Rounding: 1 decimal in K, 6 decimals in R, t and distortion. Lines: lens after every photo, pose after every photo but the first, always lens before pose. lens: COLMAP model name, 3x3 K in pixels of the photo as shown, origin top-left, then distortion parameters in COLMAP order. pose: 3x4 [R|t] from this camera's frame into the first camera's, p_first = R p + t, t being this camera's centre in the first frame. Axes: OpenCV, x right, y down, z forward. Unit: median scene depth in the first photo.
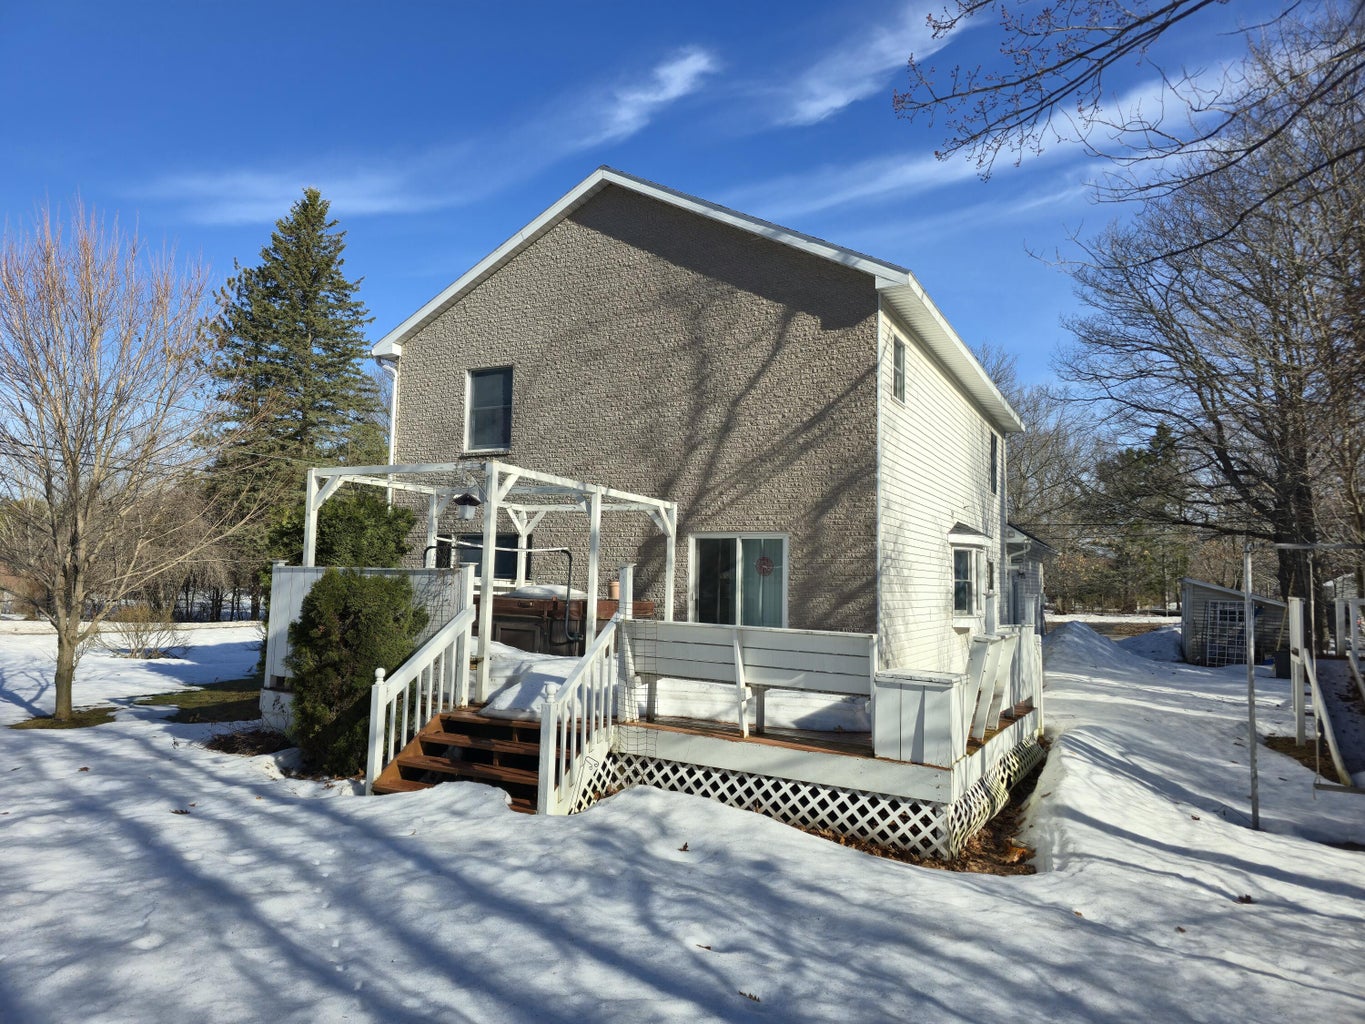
lens RADIAL K [[865.8, 0, 653.1], [0, 865.8, 529.8], [0, 0, 1]] dist [0.090783, -0.102483]
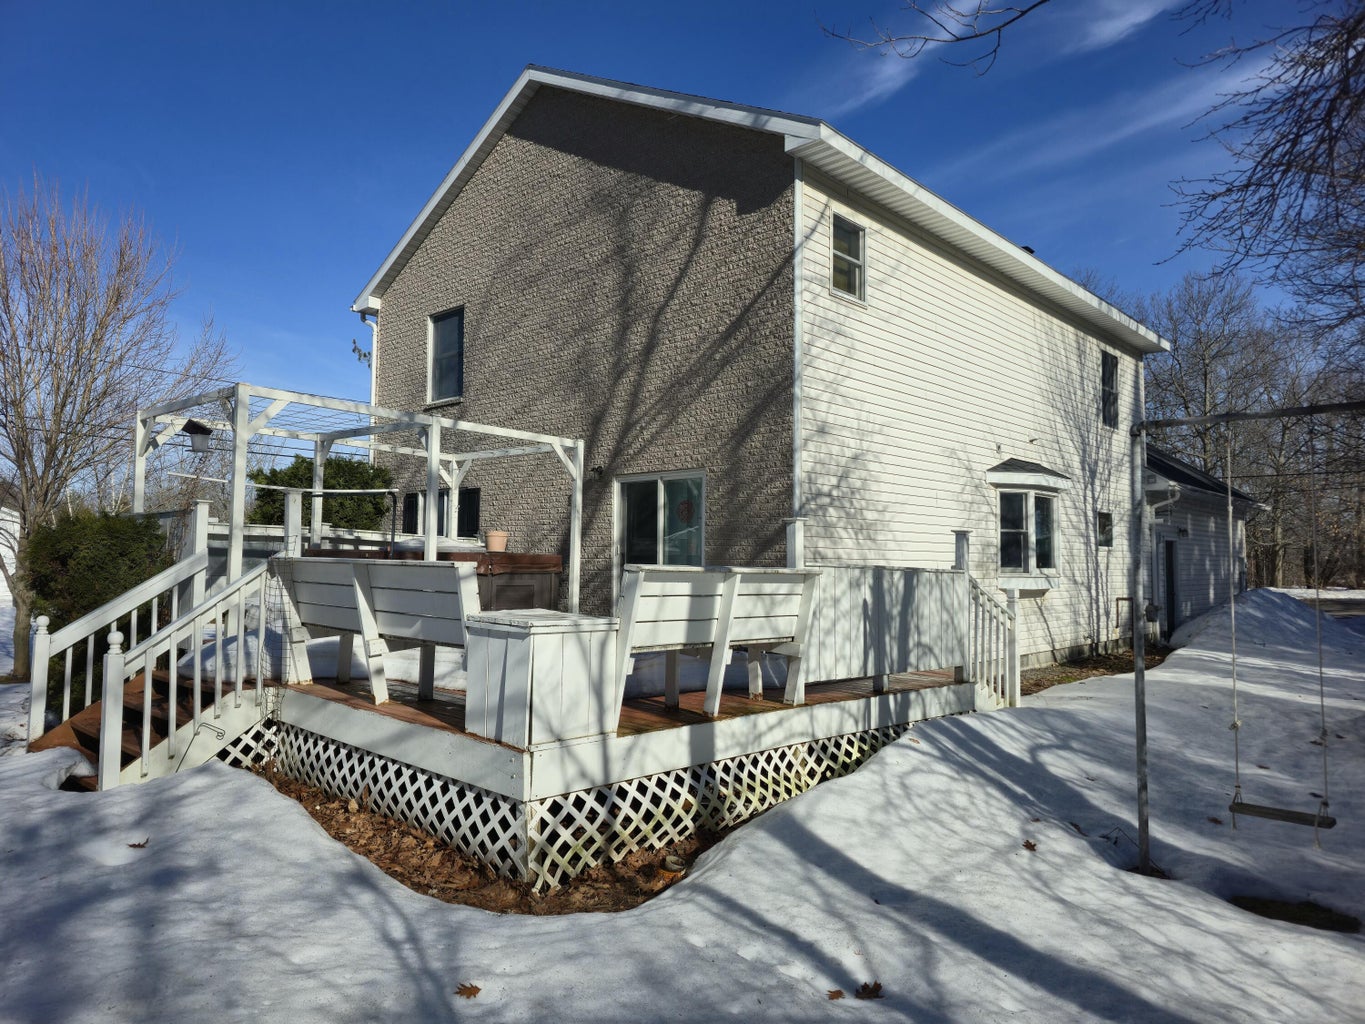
lens RADIAL K [[865.8, 0, 653.1], [0, 865.8, 529.8], [0, 0, 1]] dist [0.090783, -0.102483]
pose [[0.966244, -0.021738, -0.256711, 0.312603], [0.026850, 0.999505, 0.016423, 0.045402], [0.256227, -0.022762, 0.966349, 0.184968]]
